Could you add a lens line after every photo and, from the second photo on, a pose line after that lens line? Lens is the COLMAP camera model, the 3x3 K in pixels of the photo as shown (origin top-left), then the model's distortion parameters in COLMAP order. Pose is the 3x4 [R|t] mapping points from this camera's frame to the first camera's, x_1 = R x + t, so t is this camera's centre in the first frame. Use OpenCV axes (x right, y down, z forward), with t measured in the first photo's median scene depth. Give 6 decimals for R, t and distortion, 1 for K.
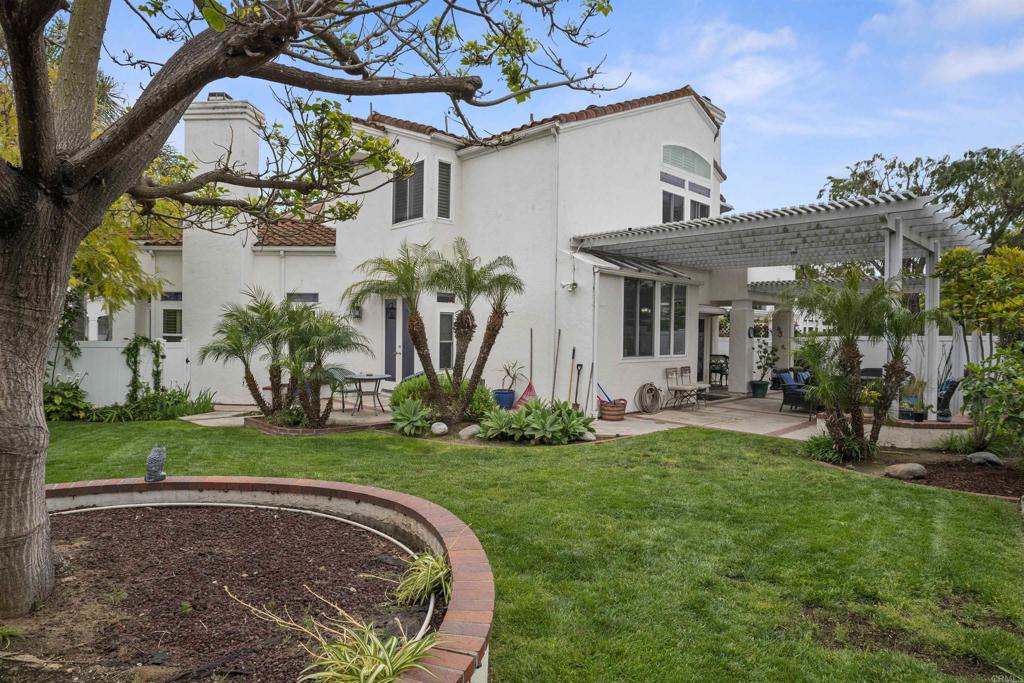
lens RADIAL K [[595.4, 0, 507.9], [0, 595.4, 340.6], [0, 0, 1]] dist [-0.052087, 0.028671]
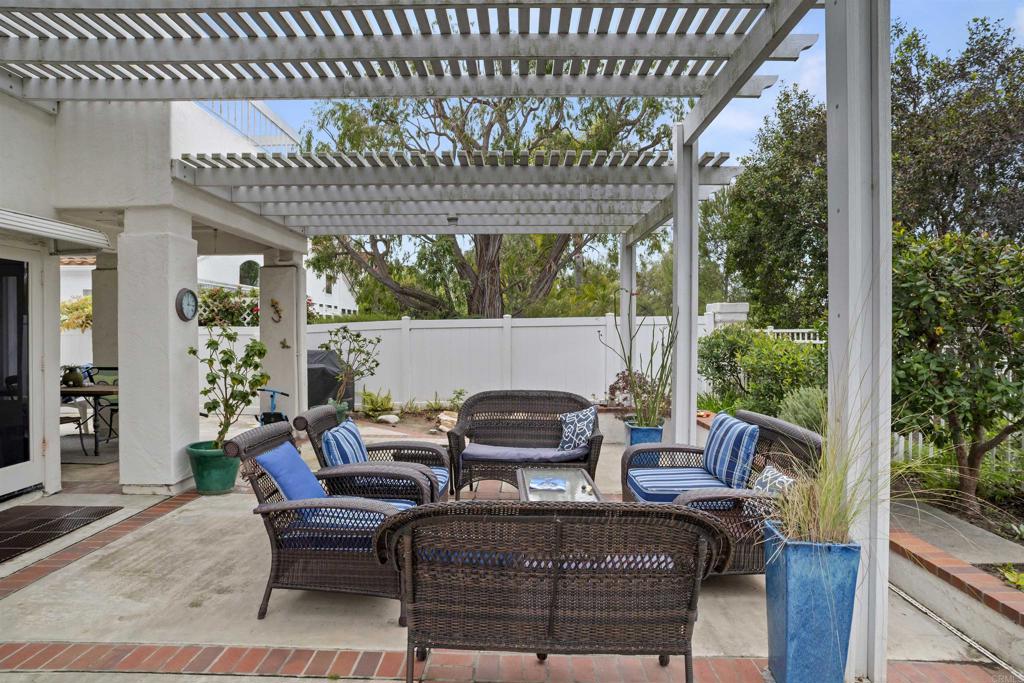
lens RADIAL K [[595.4, 0, 513.3], [0, 595.4, 333.1], [0, 0, 1]] dist [-0.052087, 0.028671]
pose [[0.705187, -0.015911, 0.708843, 0.329972], [0.021662, 0.999765, 0.000891, 0.007050], [-0.708691, 0.014727, 0.705366, 0.679915]]
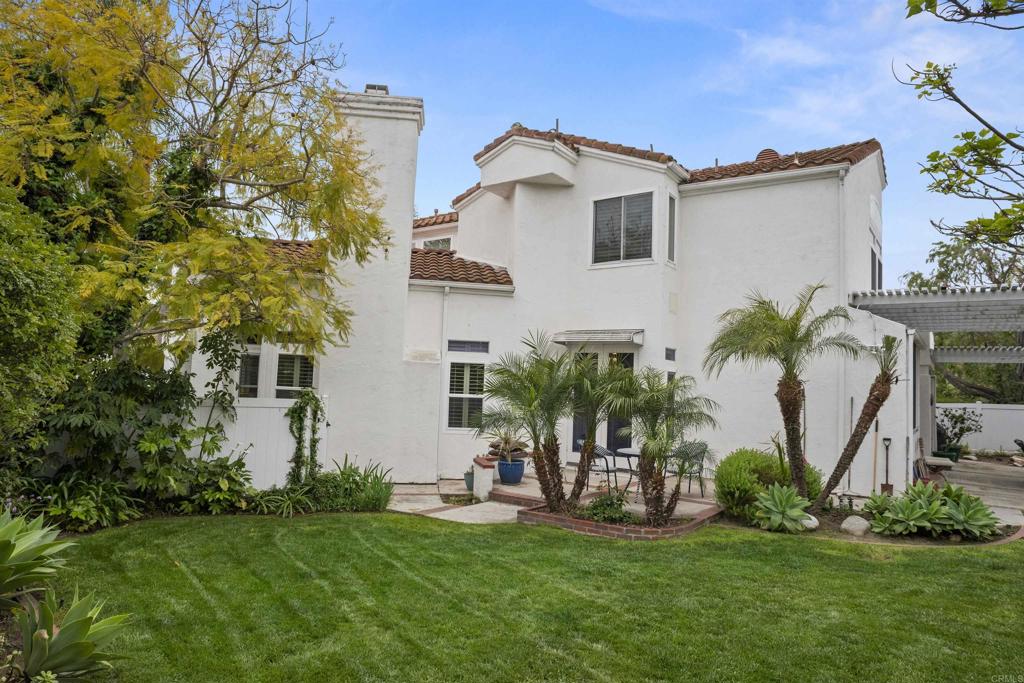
lens RADIAL K [[628.3, 0, 512.8], [0, 628.3, 339.5], [0, 0, 1]] dist [-0.040644, 0.002280]
pose [[0.981294, 0.039698, 0.188379, -0.489033], [-0.024513, 0.996309, -0.082264, -0.014113], [-0.190949, 0.076107, 0.978645, 0.171337]]
